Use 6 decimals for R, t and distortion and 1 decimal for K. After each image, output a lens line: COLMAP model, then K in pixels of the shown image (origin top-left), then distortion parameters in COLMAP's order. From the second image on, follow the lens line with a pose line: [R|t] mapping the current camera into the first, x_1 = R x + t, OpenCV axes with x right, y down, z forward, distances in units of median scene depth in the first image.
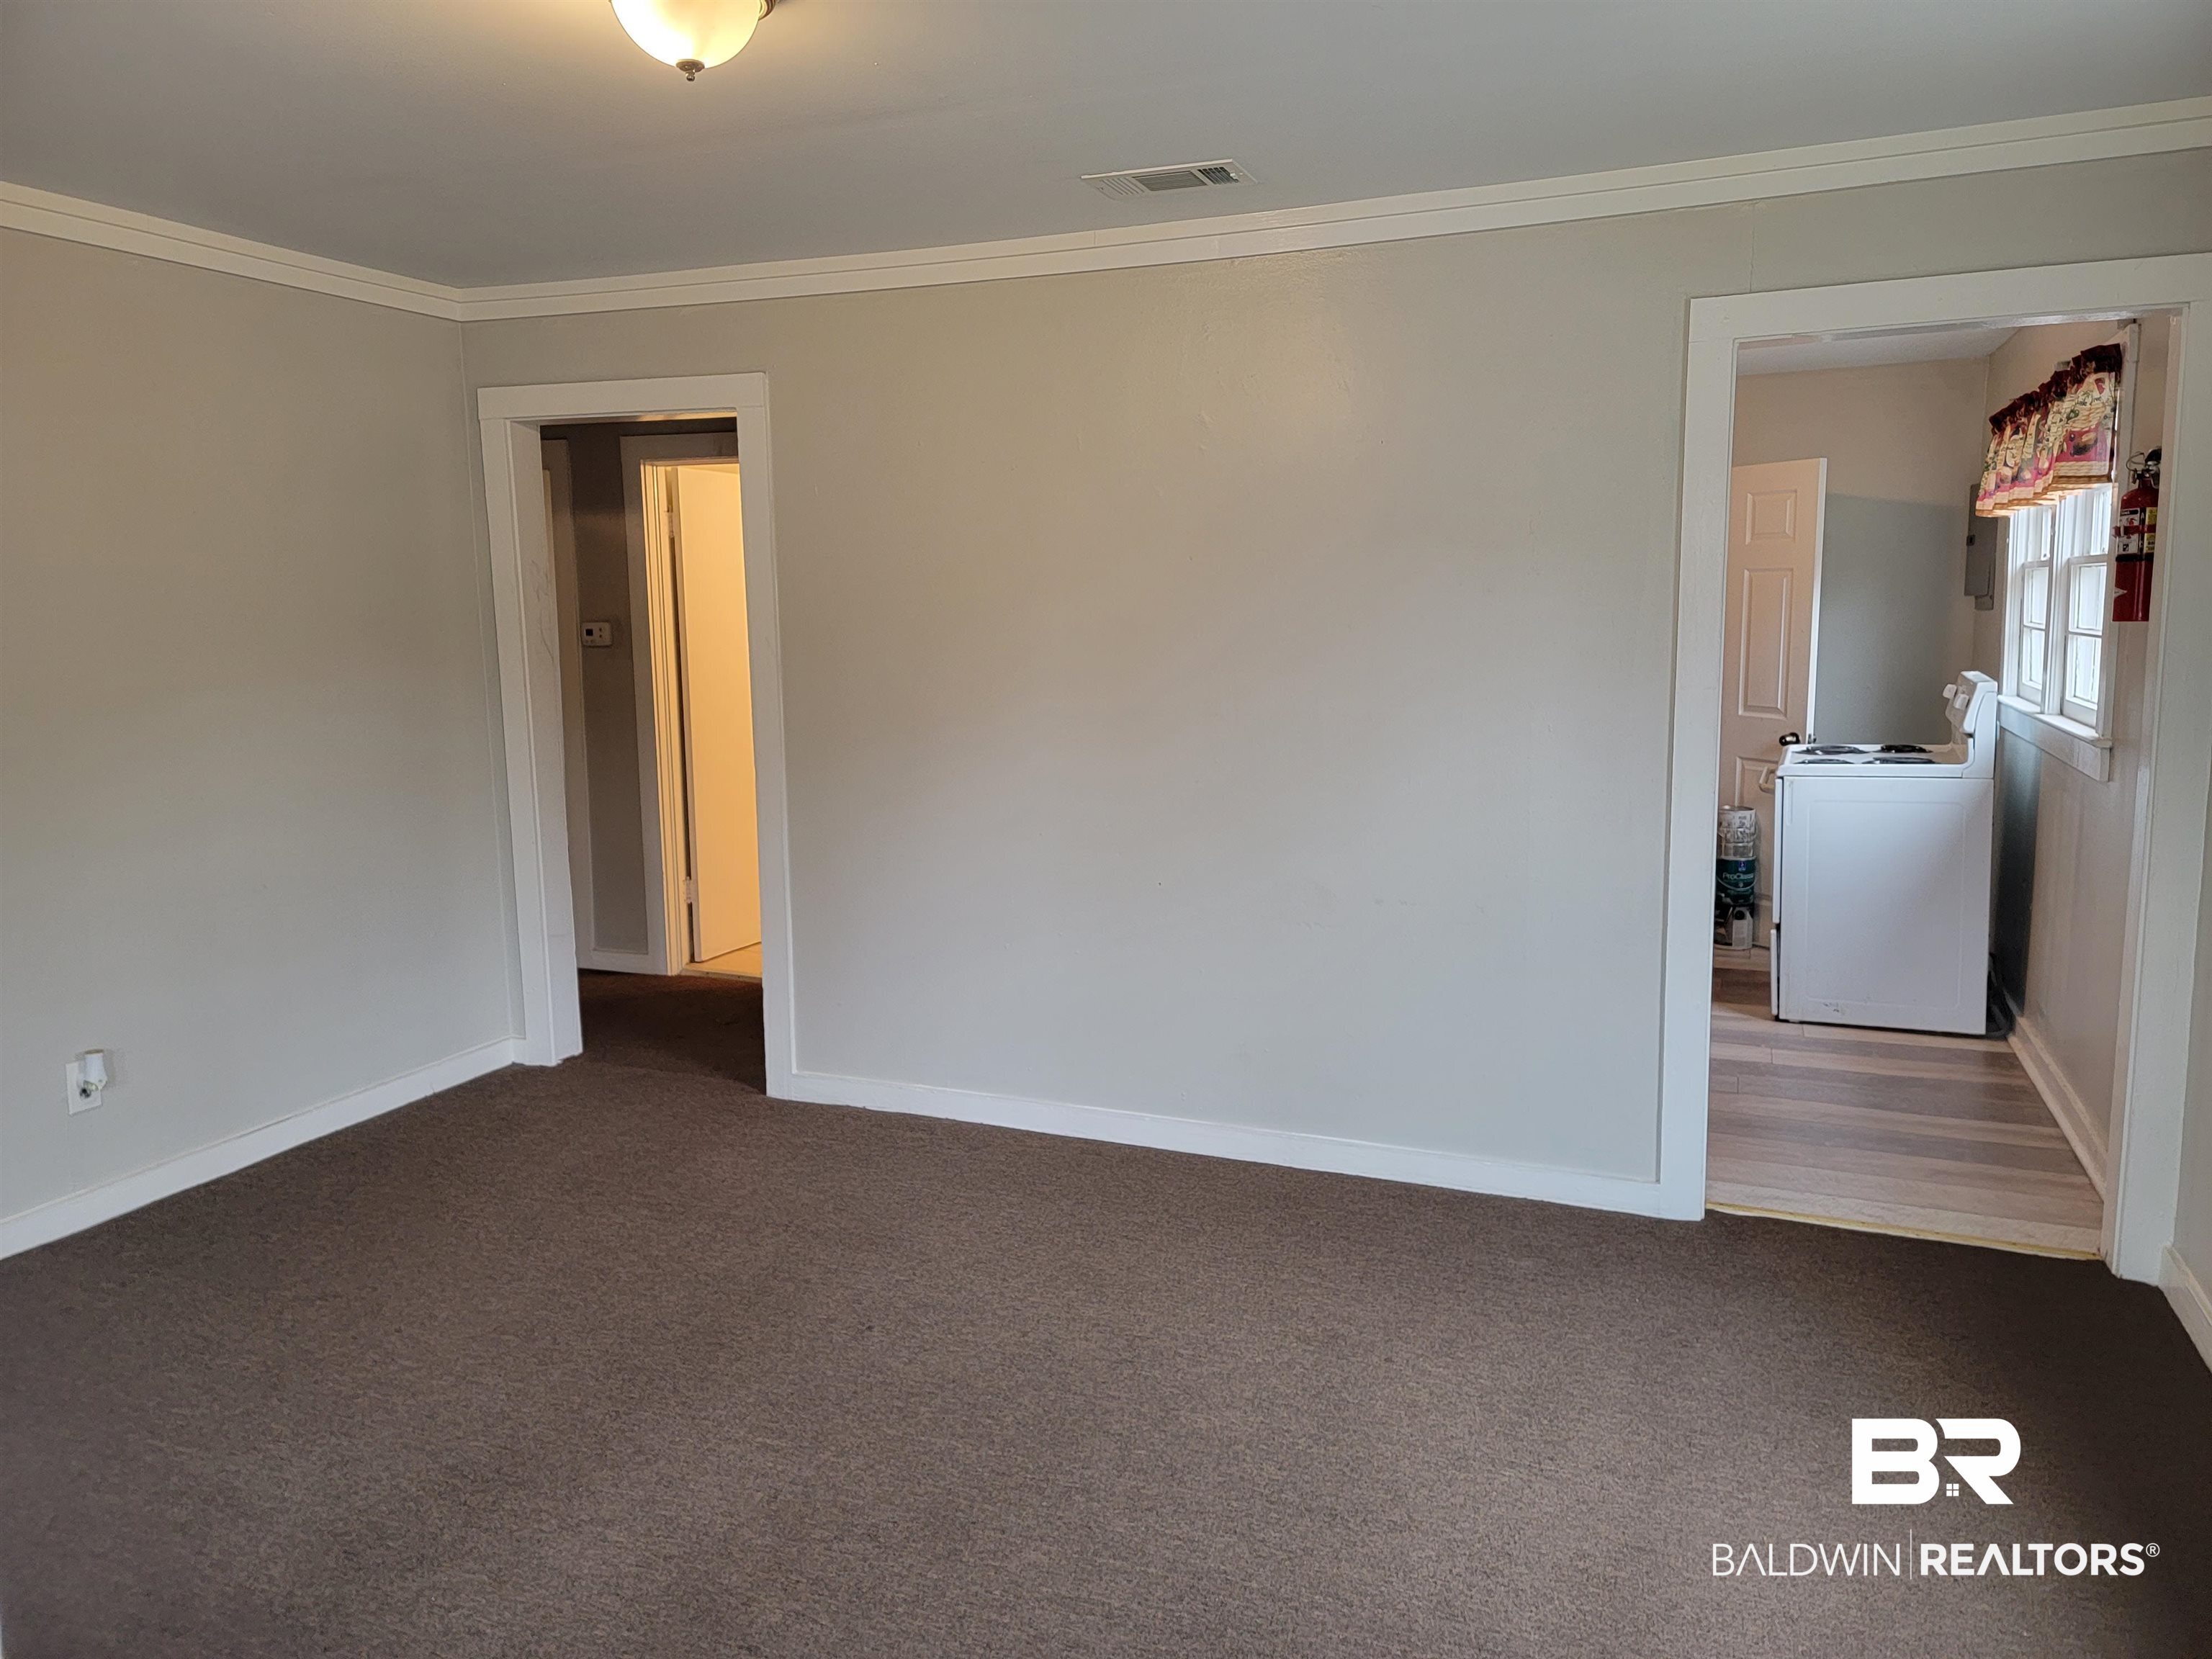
lens RADIAL K [[1554.6, 0, 1098.6], [0, 1554.6, 823.7], [0, 0, 1]] dist [0.007157, -0.001492]
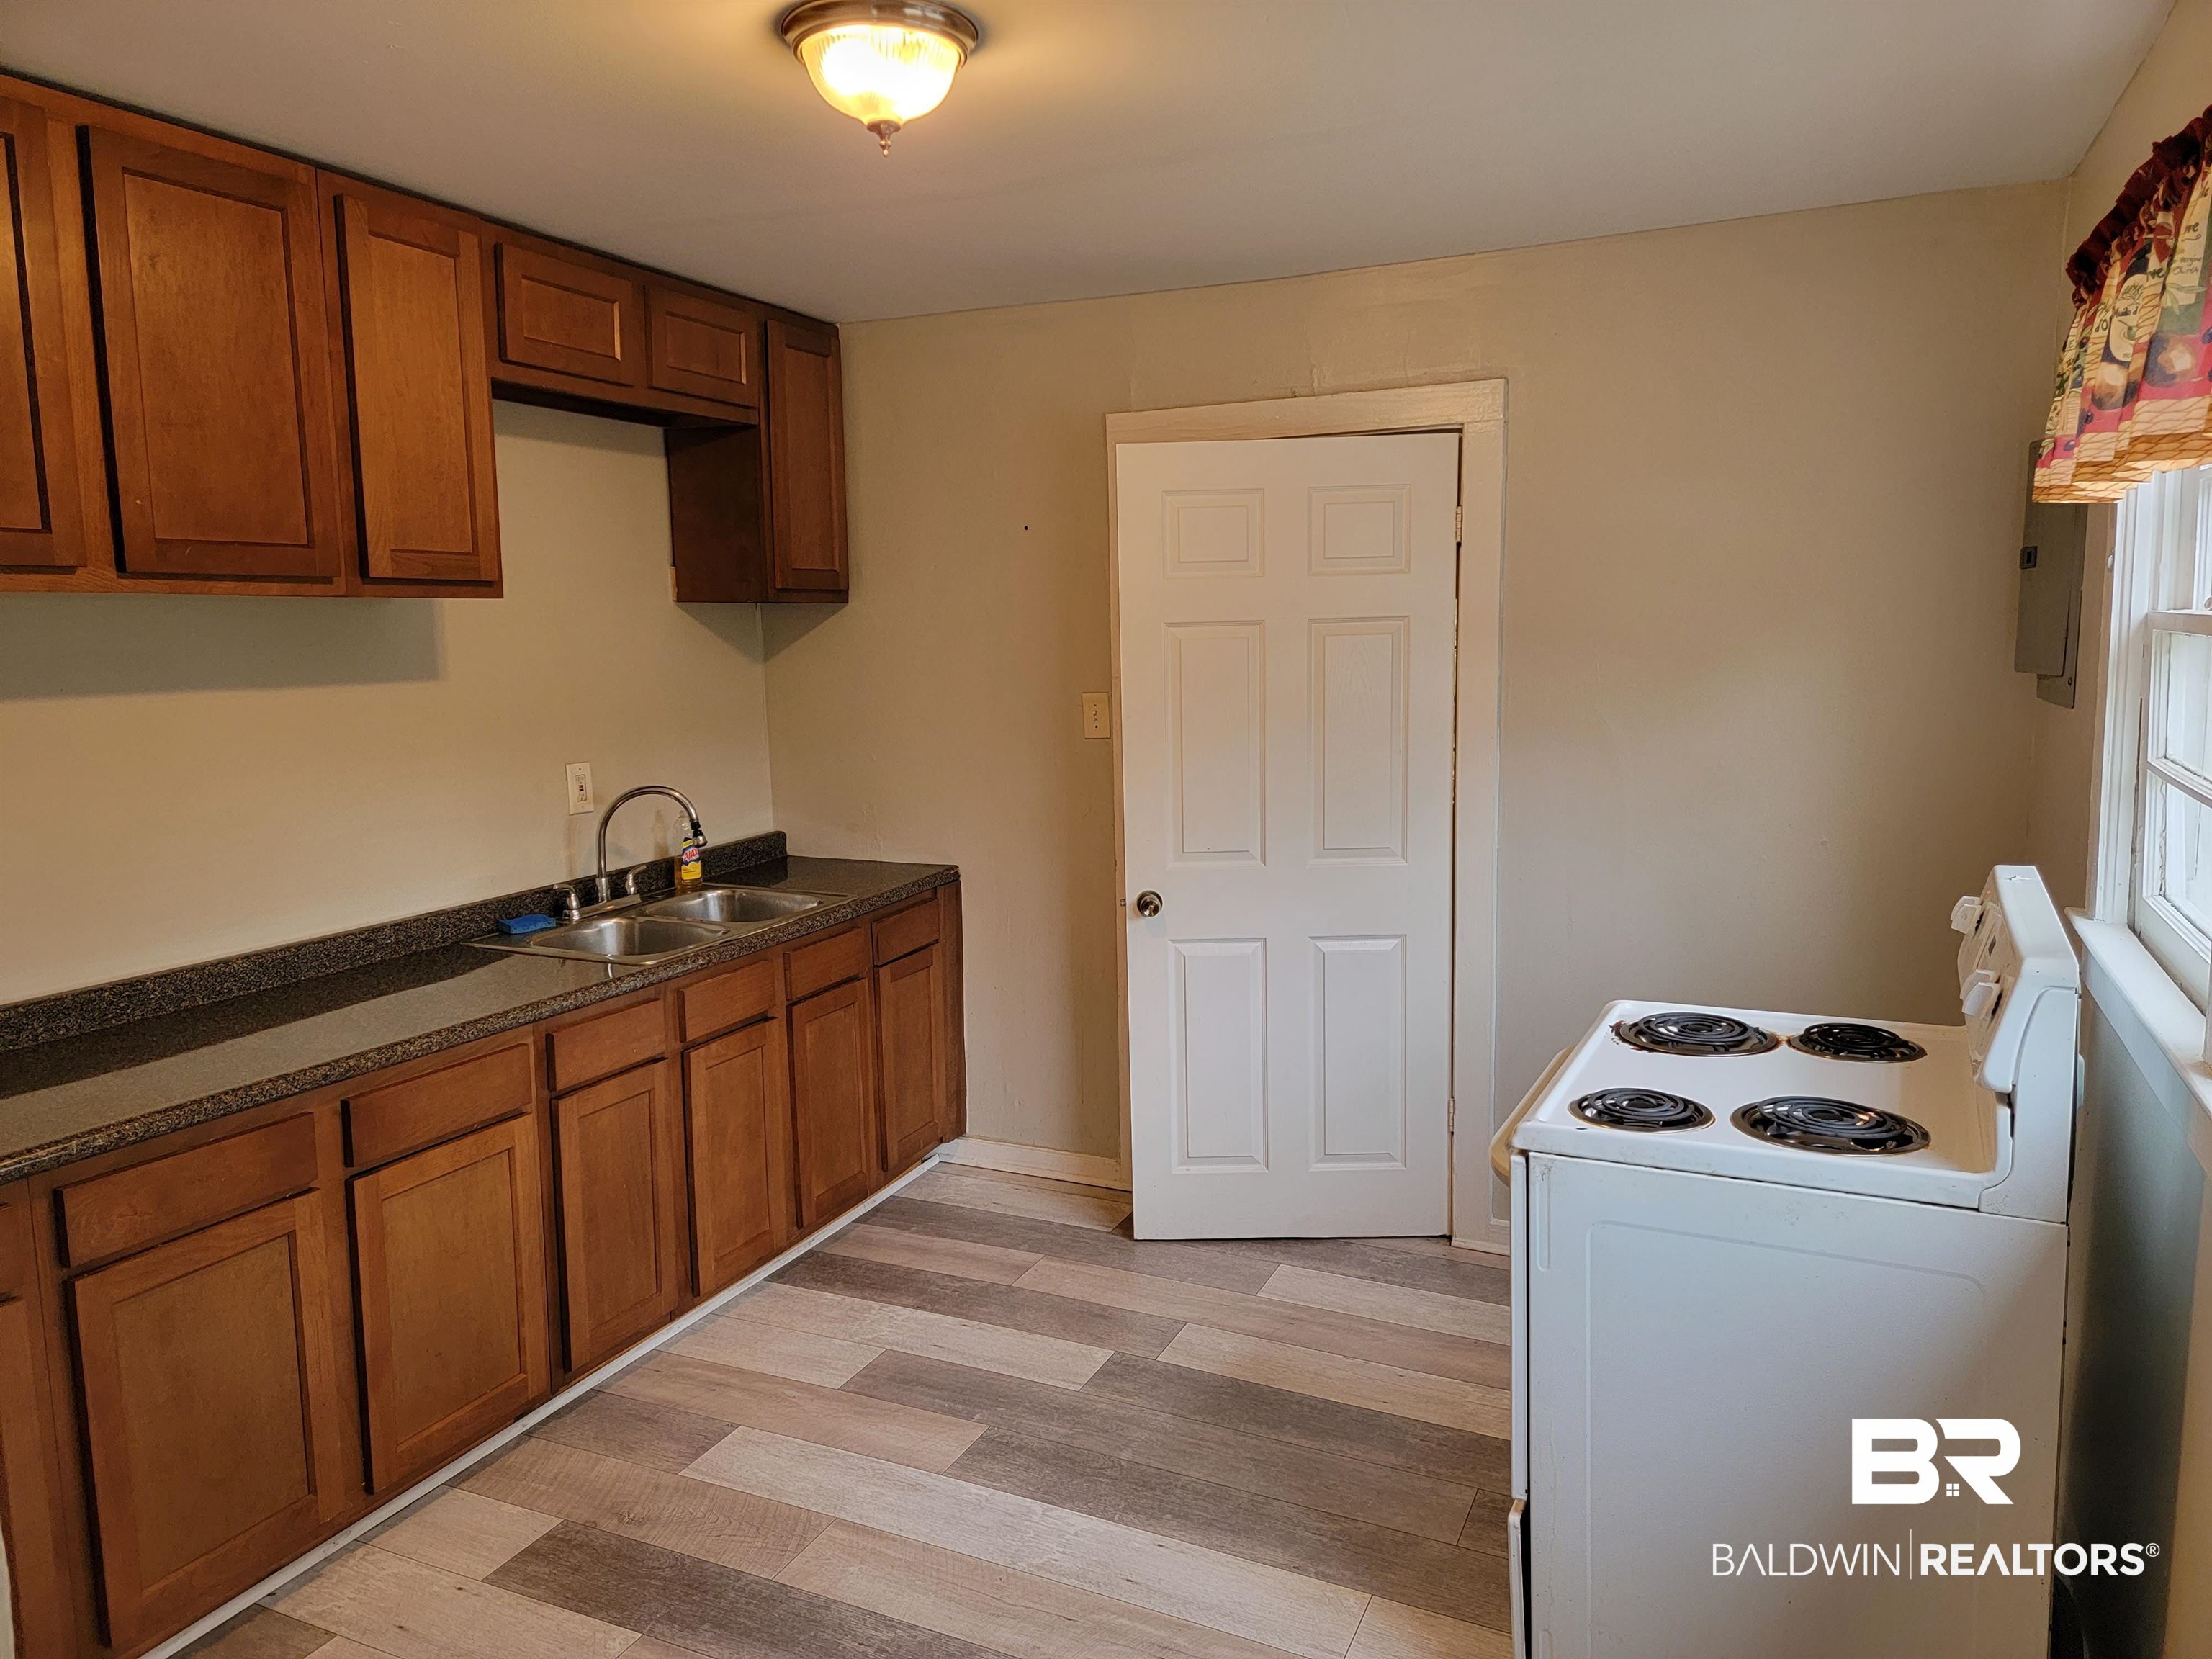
lens RADIAL K [[1554.6, 0, 1115.1], [0, 1554.6, 824.0], [0, 0, 1]] dist [0.007157, -0.001492]
pose [[0.999419, 0.011026, -0.032251, 0.339460], [-0.011169, 0.999929, -0.004248, -0.108660], [0.032202, 0.004606, 0.999471, 0.588271]]
